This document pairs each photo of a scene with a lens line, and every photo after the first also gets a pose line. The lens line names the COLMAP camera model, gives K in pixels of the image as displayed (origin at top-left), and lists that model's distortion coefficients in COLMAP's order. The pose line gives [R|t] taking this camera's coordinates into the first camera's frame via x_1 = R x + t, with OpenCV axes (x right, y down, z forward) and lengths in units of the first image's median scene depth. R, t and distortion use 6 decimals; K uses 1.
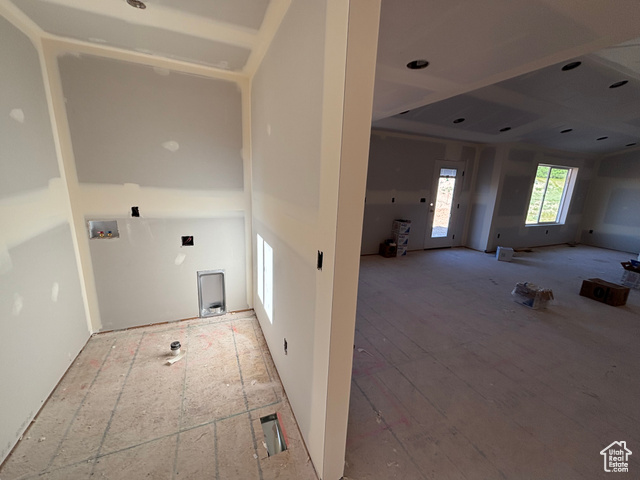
lens RADIAL K [[256.3, 0, 320.0], [0, 256.3, 240.0], [0, 0, 1]] dist [-0.000288, 0.000295]
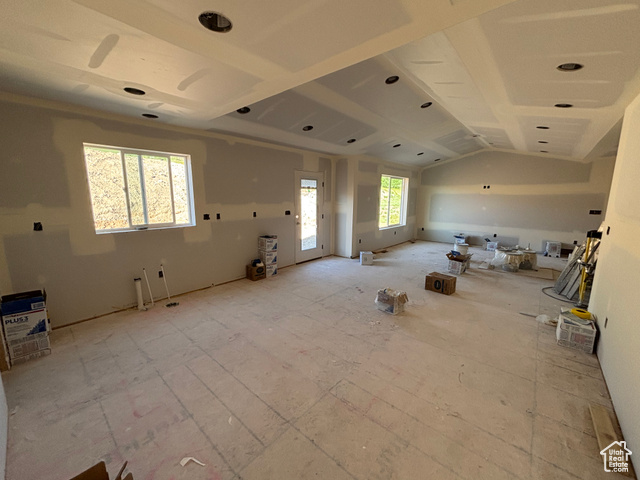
lens RADIAL K [[253.3, 0, 313.3], [0, 253.3, 244.3], [0, 0, 1]] dist [-0.000383, -0.000064]
pose [[0.910883, -0.111653, 0.397273, 0.107687], [0.124891, 0.992142, -0.007516, -0.021739], [-0.393312, 0.056462, 0.917670, 0.118438]]
